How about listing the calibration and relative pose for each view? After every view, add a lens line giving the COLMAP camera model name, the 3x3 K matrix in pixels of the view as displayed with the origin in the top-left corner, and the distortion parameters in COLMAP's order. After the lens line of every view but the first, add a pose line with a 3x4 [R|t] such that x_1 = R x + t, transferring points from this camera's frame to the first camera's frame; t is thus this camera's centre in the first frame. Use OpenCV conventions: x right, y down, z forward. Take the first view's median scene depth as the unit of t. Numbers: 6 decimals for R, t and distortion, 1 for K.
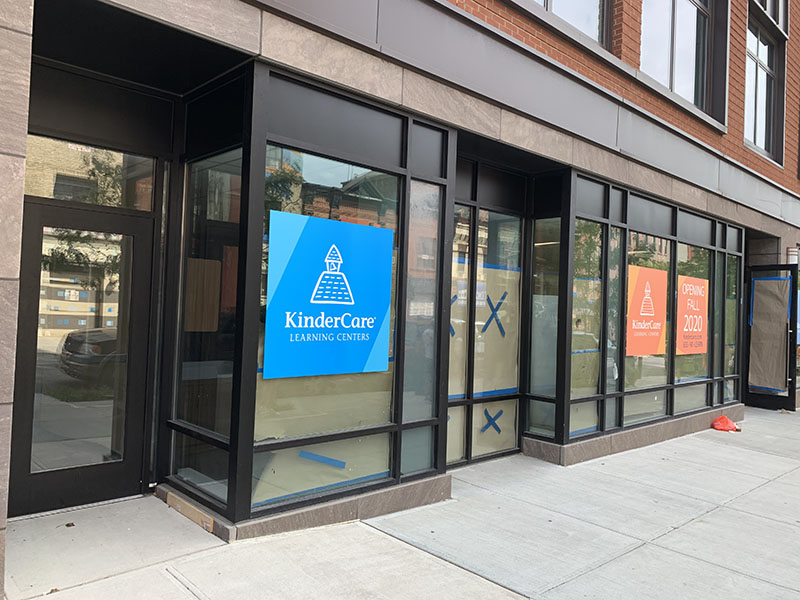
lens RADIAL K [[605.2, 0, 400.0], [0, 605.2, 300.0], [0, 0, 1]] dist [0.003266, -0.067583]
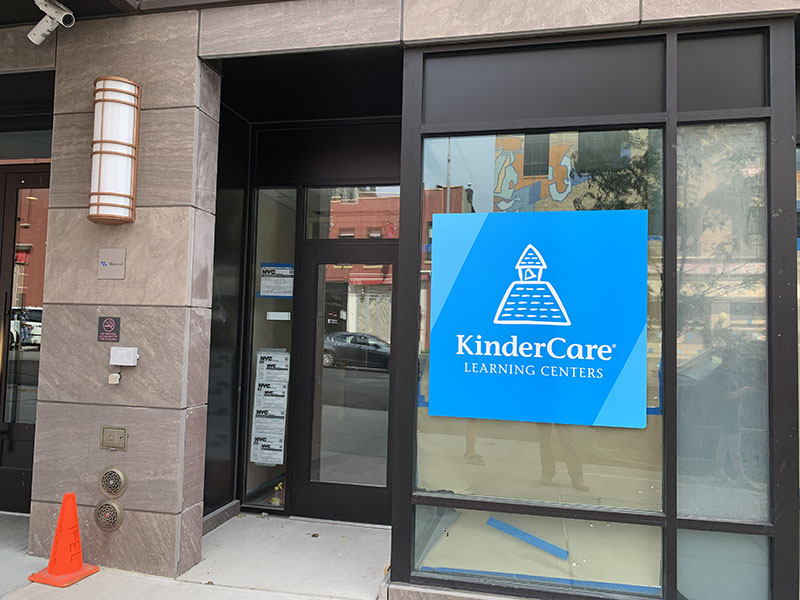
lens RADIAL K [[611.9, 0, 400.0], [0, 611.9, 300.0], [0, 0, 1]] dist [-0.006123, -0.006940]
pose [[0.544422, -0.061225, -0.836574, 0.429939], [0.002250, 0.997436, -0.071533, 0.029631], [0.838809, 0.037062, 0.543163, 0.466117]]
